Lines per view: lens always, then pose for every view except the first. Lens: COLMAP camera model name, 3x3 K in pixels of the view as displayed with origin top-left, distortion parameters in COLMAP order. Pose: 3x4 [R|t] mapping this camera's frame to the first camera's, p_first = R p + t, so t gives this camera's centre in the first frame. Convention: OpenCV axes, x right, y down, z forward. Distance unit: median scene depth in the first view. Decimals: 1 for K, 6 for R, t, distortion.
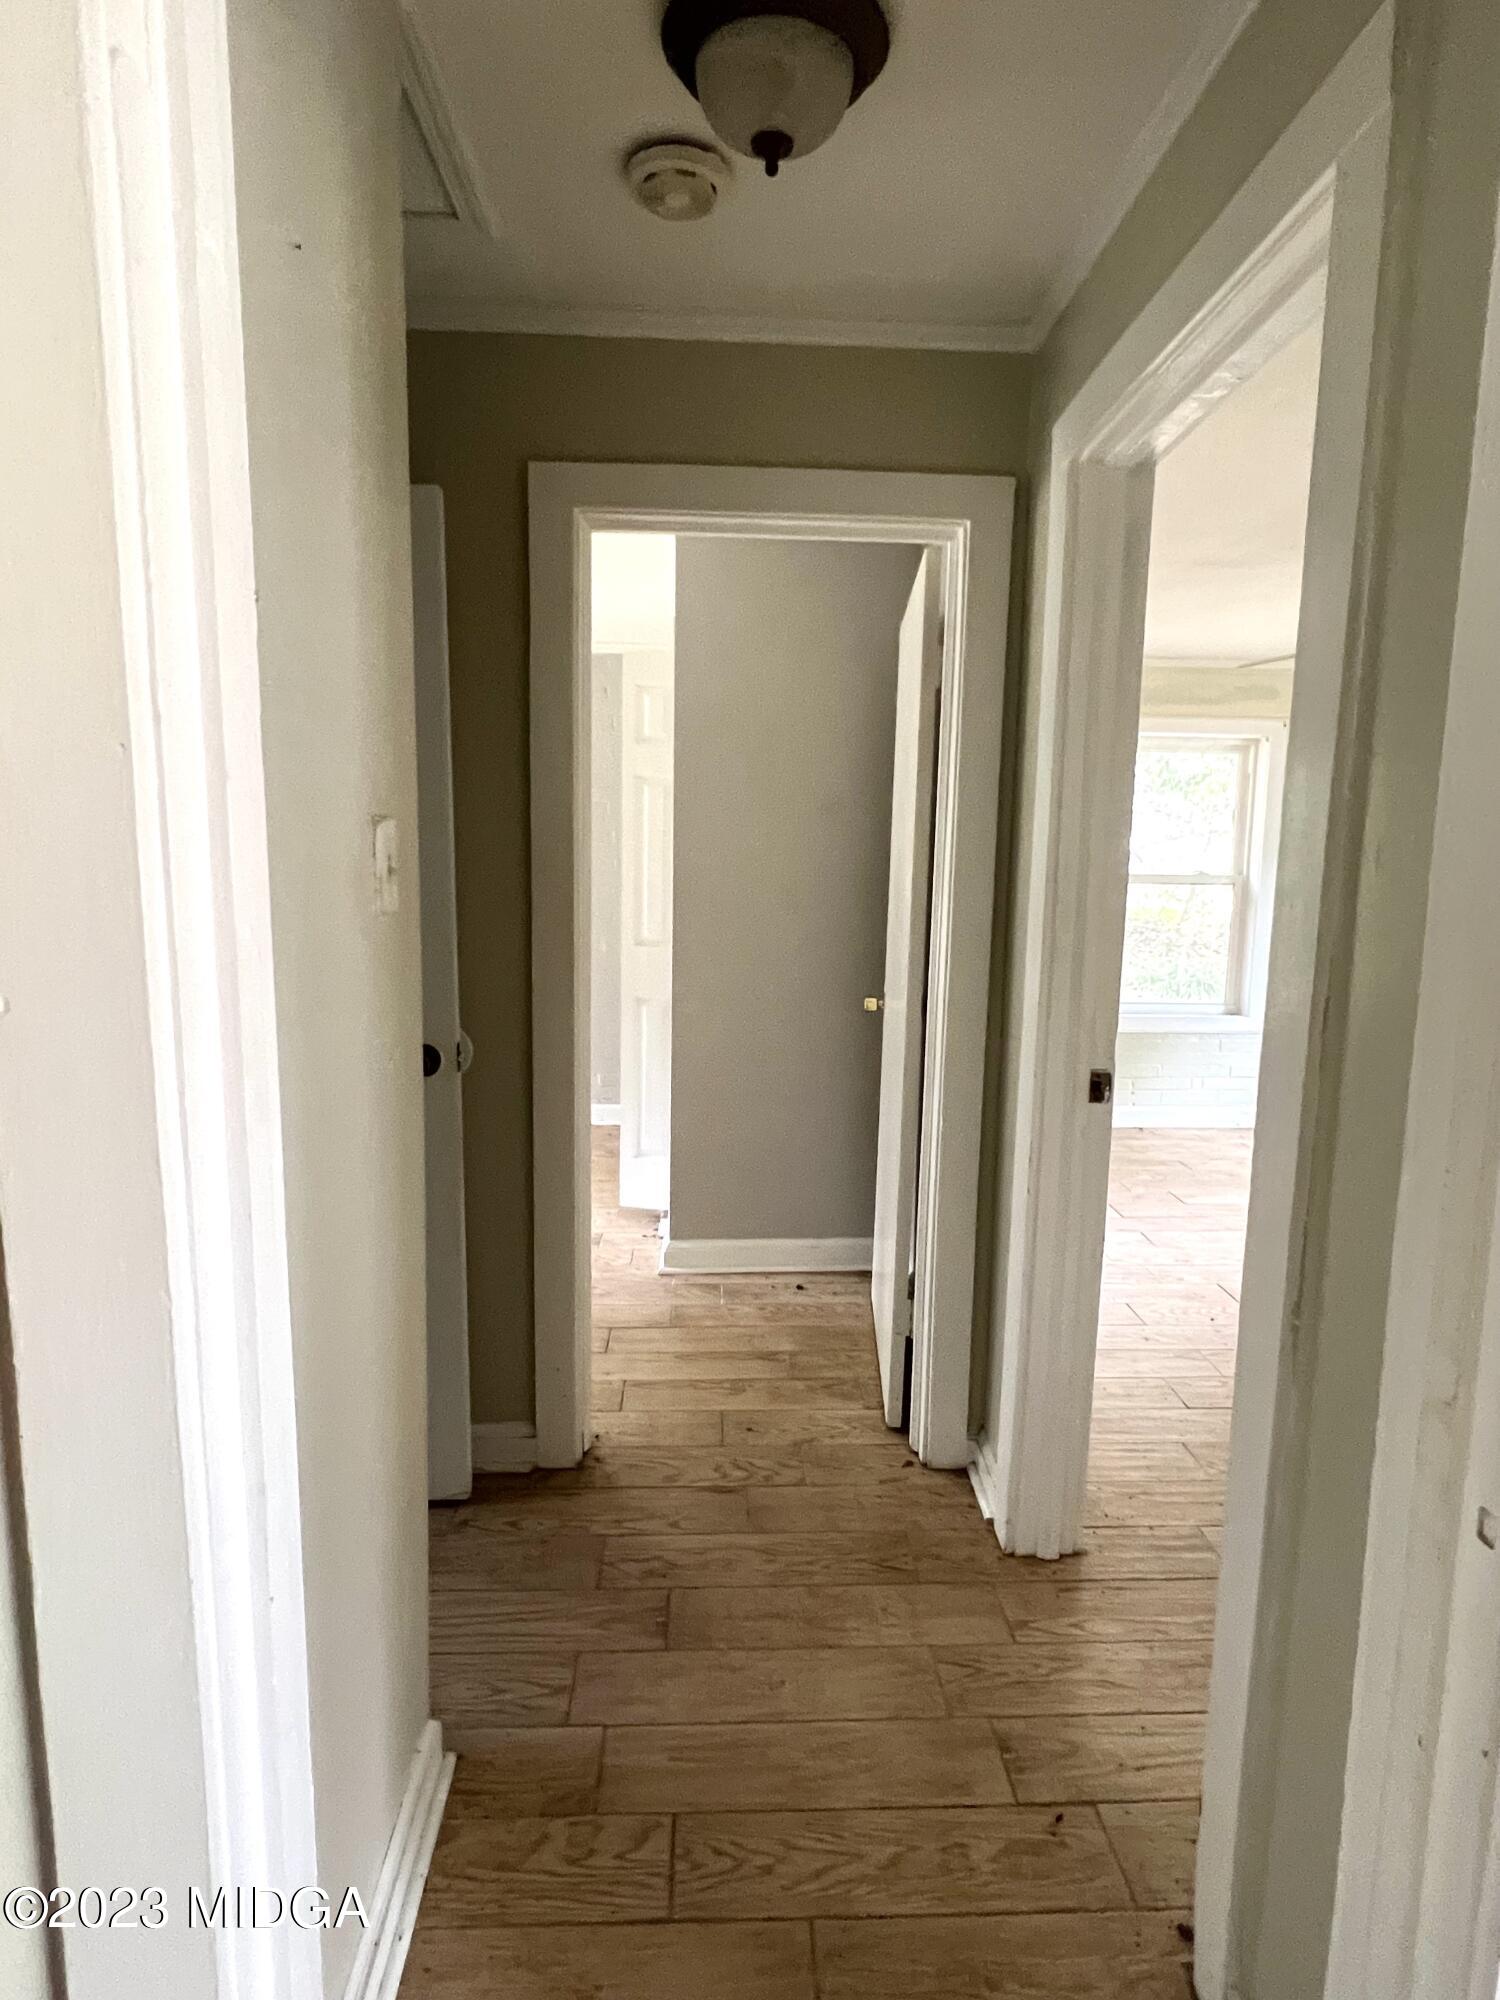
lens RADIAL K [[1045.3, 0, 748.2], [0, 1045.3, 1002.8], [0, 0, 1]] dist [-0.004181, -0.000226]
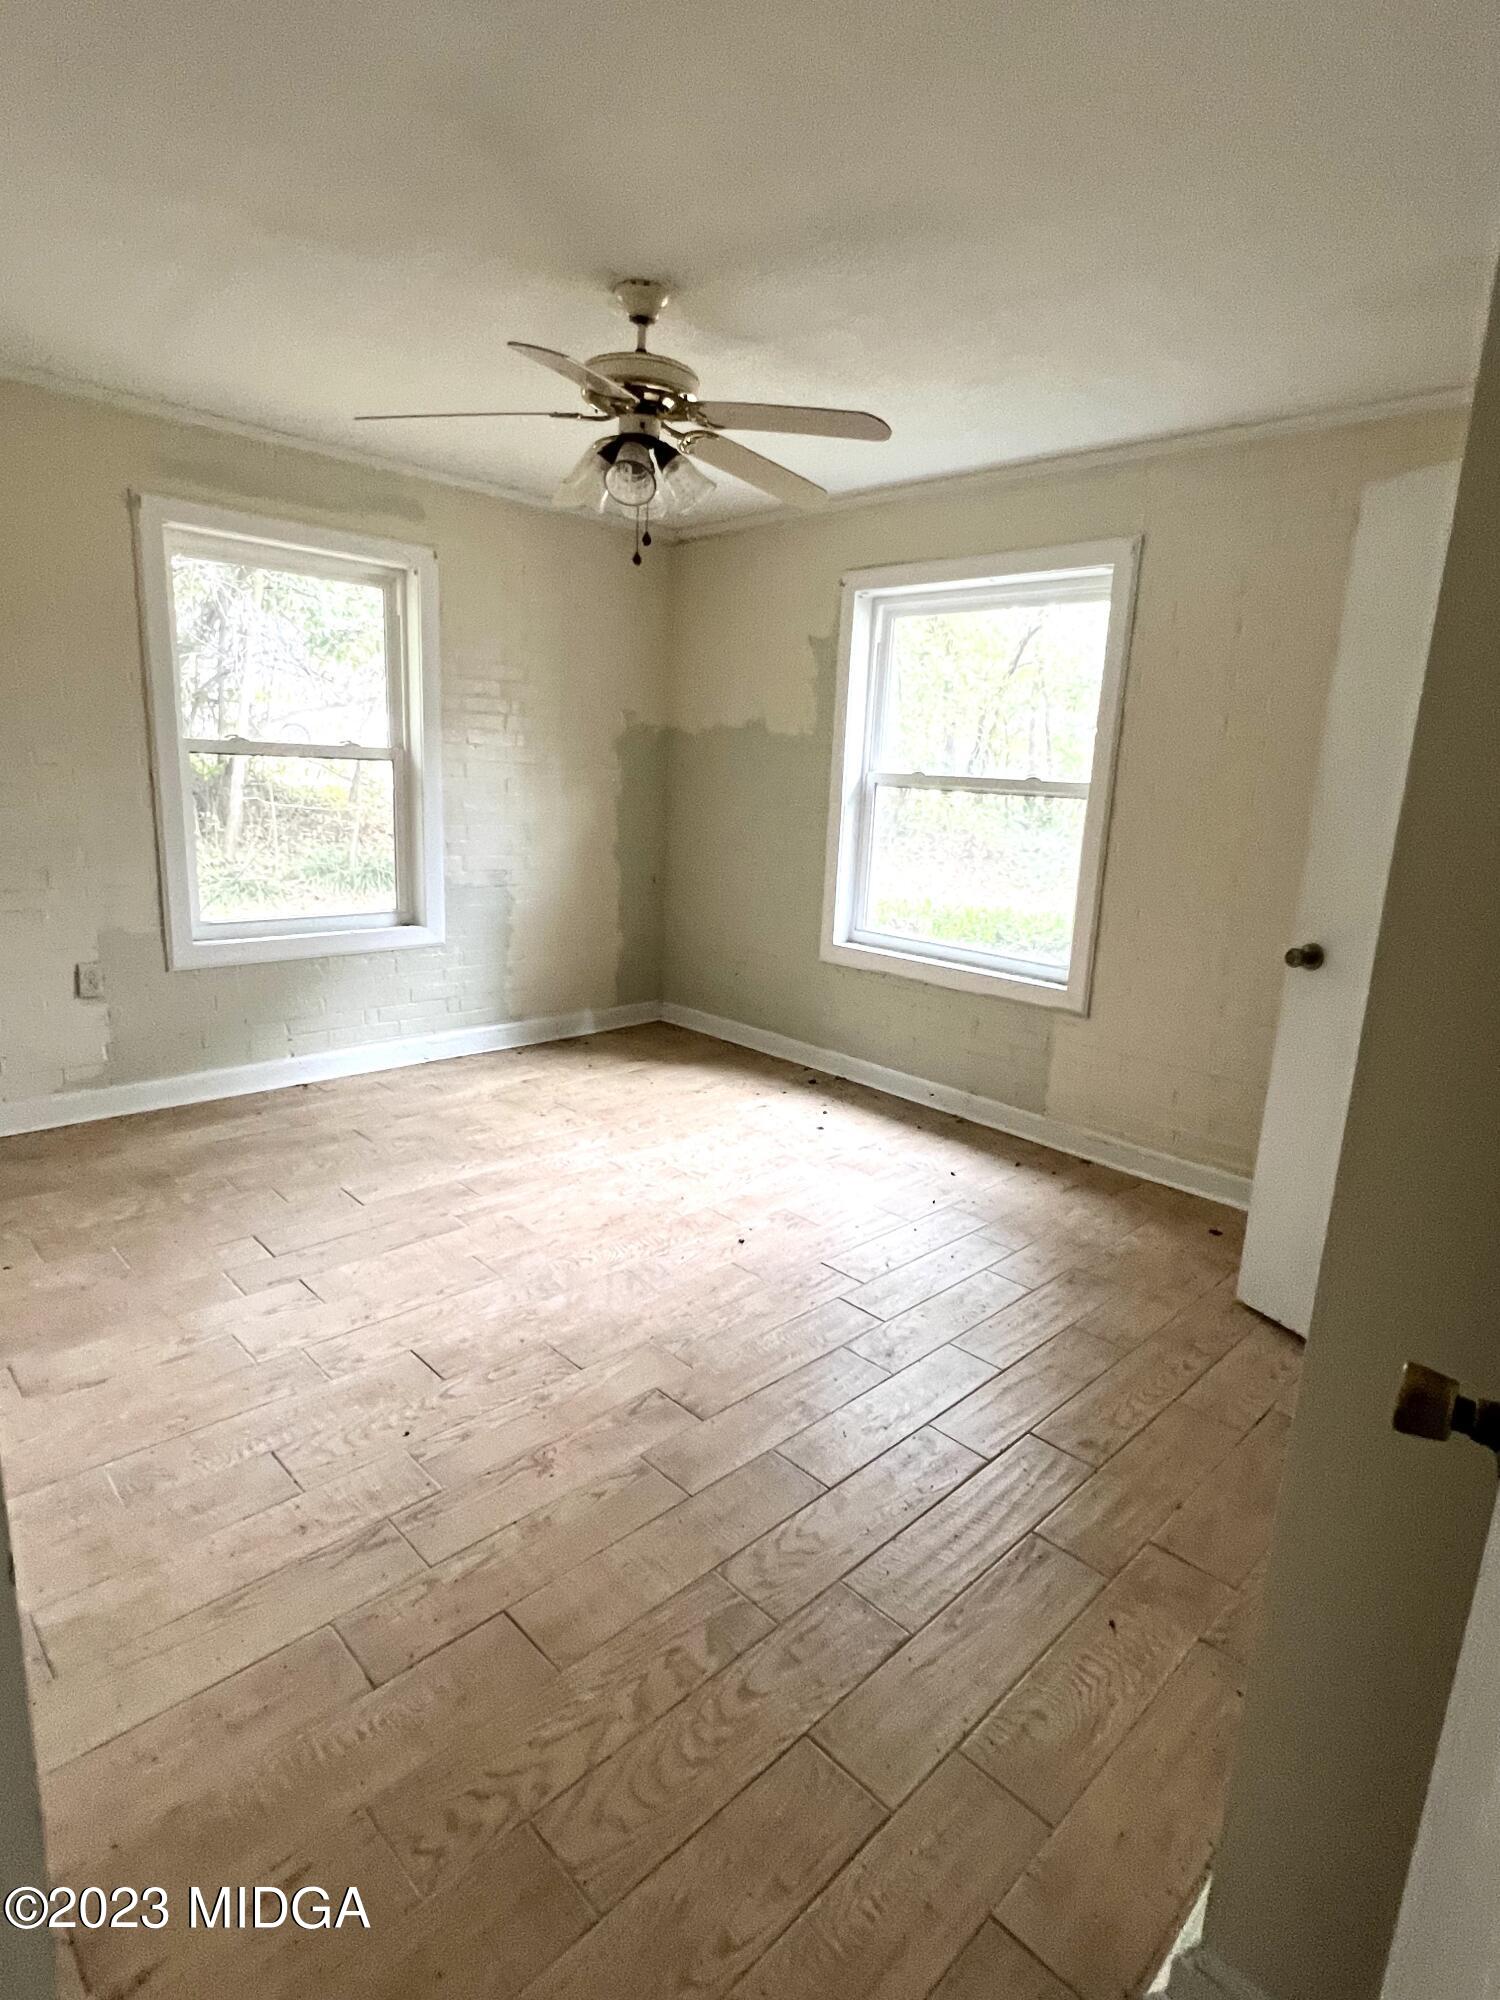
lens RADIAL K [[1045.3, 0, 748.7], [0, 1045.3, 998.6], [0, 0, 1]] dist [-0.004181, -0.000226]
pose [[0.738275, -0.125643, 0.662694, 0.114287], [0.050410, 0.990028, 0.131545, -0.024624], [-0.672614, -0.063710, 0.737246, 0.219227]]
